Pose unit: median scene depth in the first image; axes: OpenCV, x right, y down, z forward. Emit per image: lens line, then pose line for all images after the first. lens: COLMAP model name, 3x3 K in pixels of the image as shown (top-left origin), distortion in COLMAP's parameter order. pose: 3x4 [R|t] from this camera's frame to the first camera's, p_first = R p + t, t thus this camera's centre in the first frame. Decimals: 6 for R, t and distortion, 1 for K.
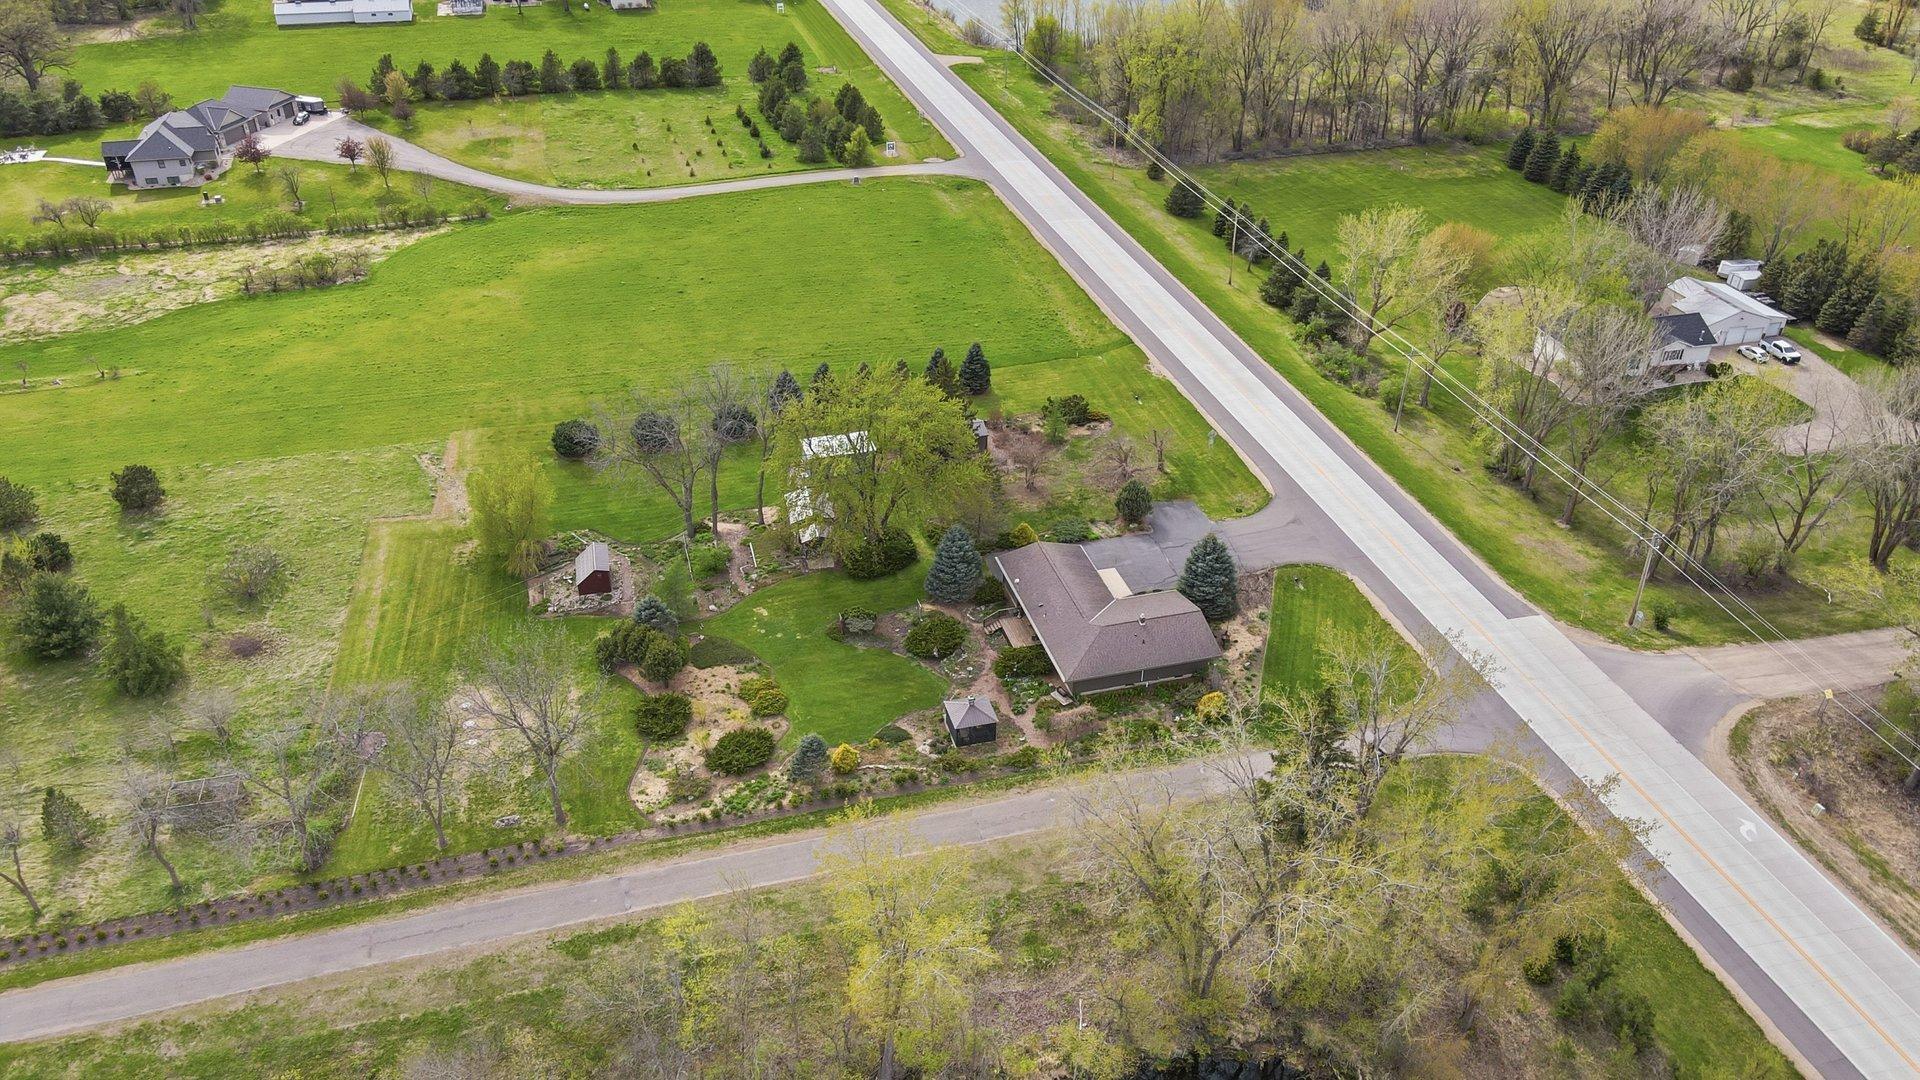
lens RADIAL K [[1436.2, 0, 960.0], [0, 1436.2, 540.0], [0, 0, 1]] dist [-0.007163, 0.049932]
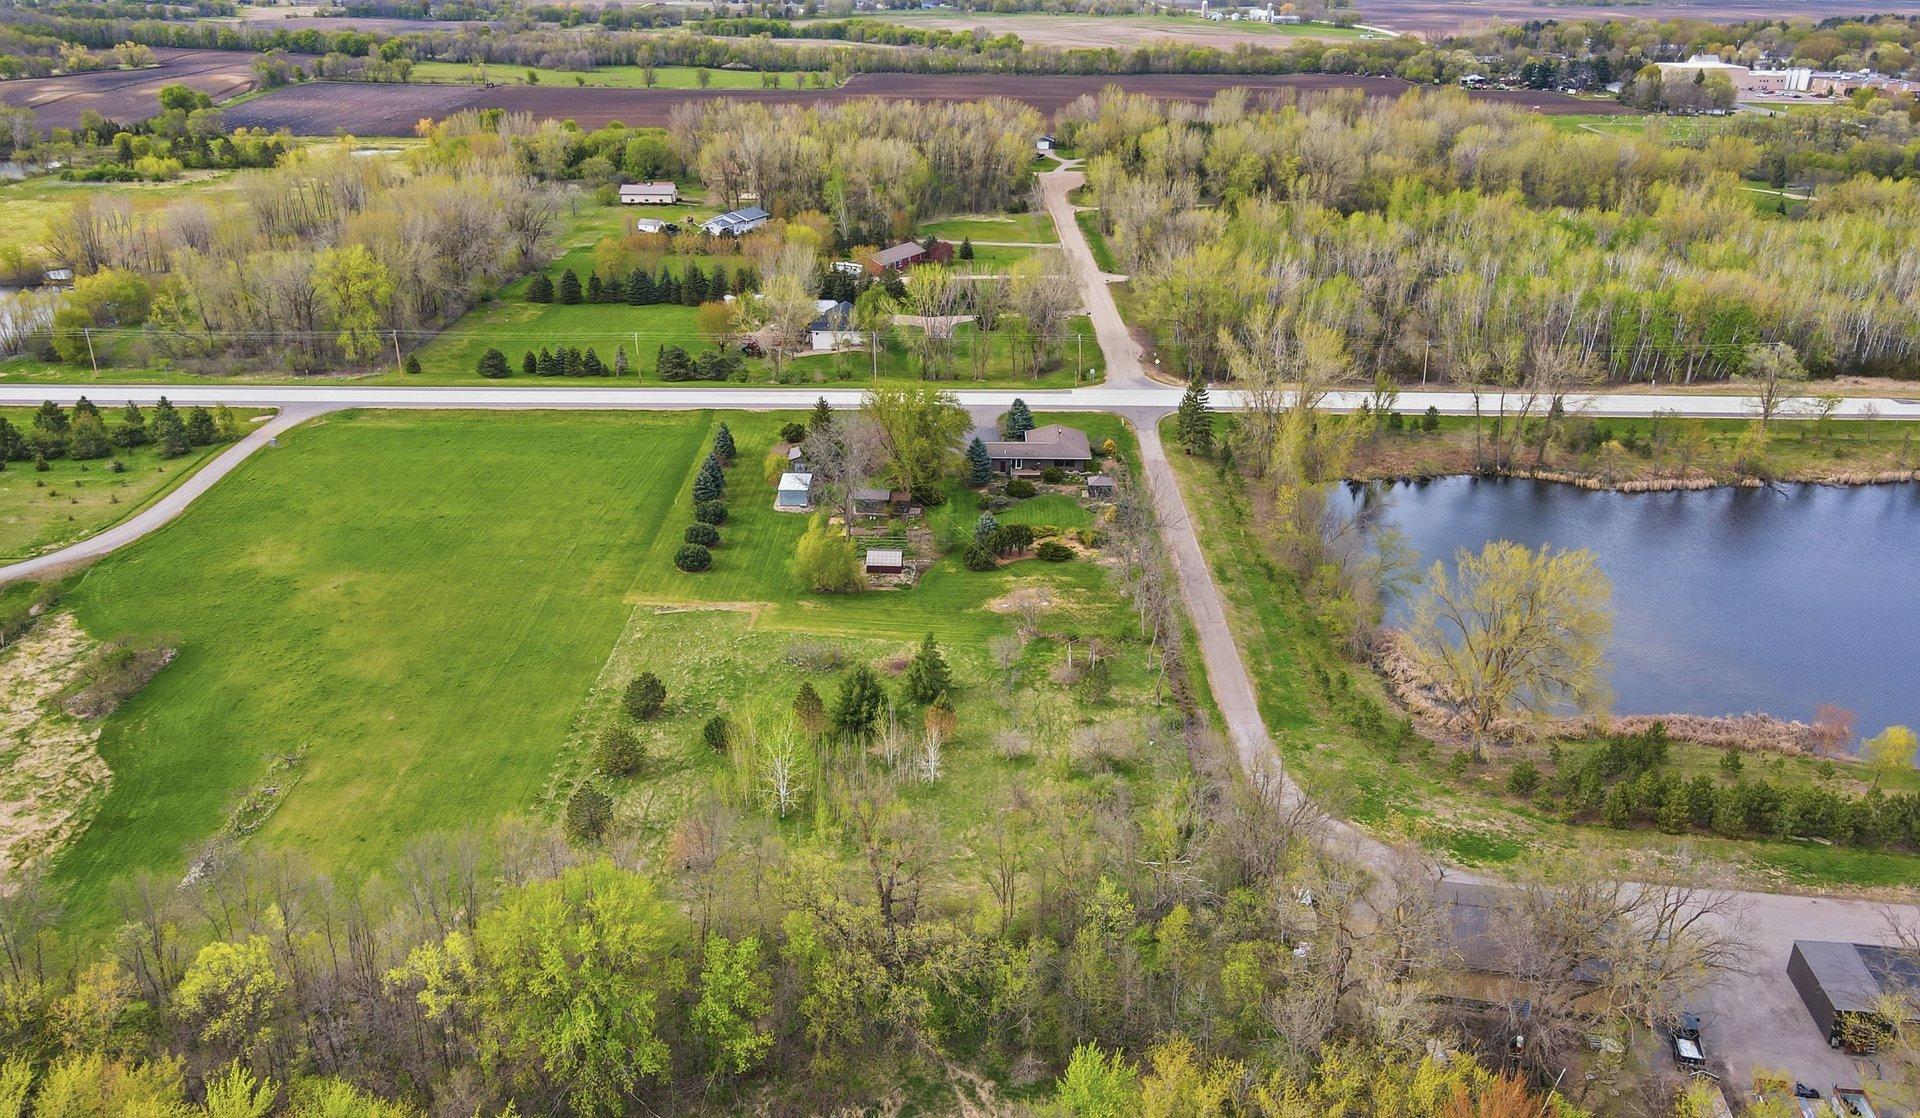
lens RADIAL K [[1458.2, 0, 960.0], [0, 1458.2, 559.0], [0, 0, 1]] dist [0.010939, 0.004435]
pose [[0.279923, -0.382846, 0.880382, -1.197350], [0.510534, 0.835984, 0.201211, -0.186892], [-0.813018, 0.393142, 0.429466, 0.239192]]
